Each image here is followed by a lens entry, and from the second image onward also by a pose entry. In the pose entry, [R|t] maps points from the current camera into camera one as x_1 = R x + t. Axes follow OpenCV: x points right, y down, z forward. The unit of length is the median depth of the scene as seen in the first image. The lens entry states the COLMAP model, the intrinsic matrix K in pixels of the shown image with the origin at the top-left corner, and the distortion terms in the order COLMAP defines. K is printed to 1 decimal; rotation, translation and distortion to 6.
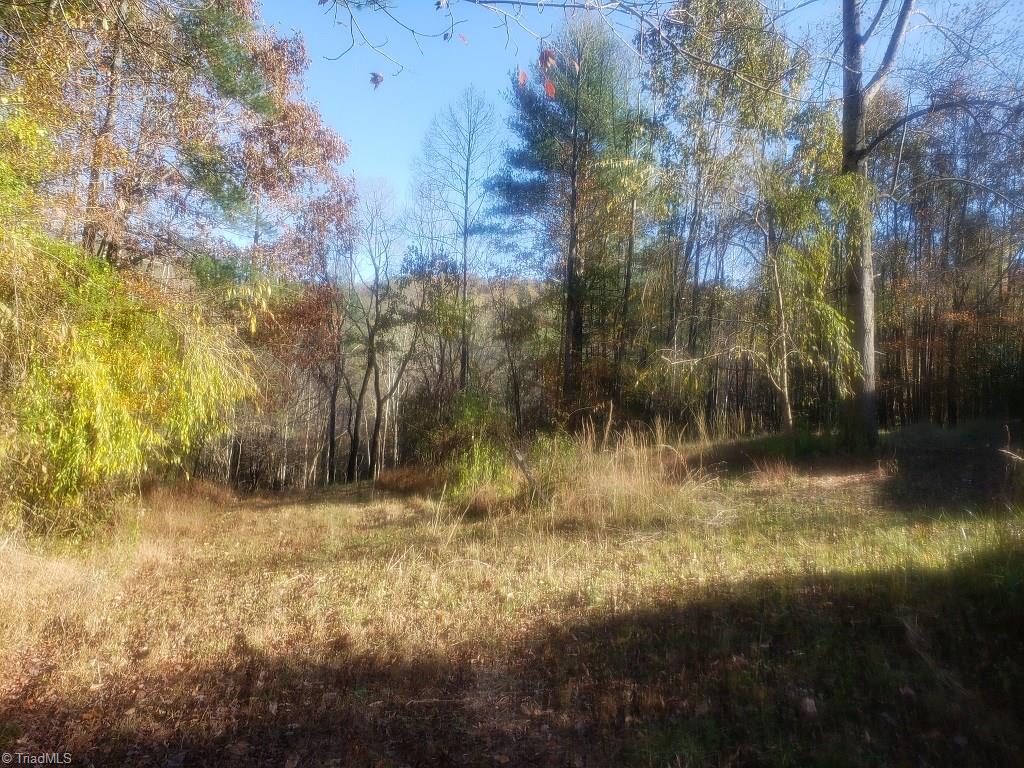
lens RADIAL K [[775.7, 0, 512.2], [0, 775.7, 403.9], [0, 0, 1]] dist [0.082607, -0.001414]
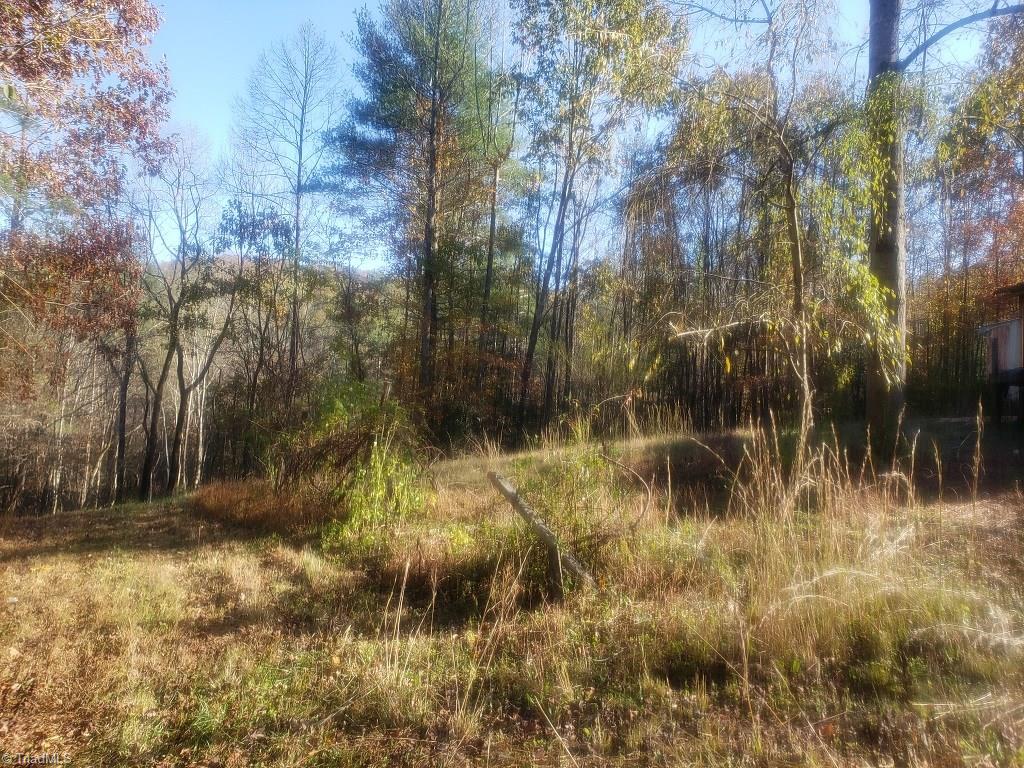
lens RADIAL K [[795.6, 0, 512.0], [0, 795.6, 384.0], [0, 0, 1]] dist [-0.002204, 0.064610]
pose [[0.973493, 0.017784, 0.228023, -0.028613], [-0.013373, 0.999693, -0.020876, 0.002481], [-0.228324, 0.017273, 0.973432, 0.114665]]
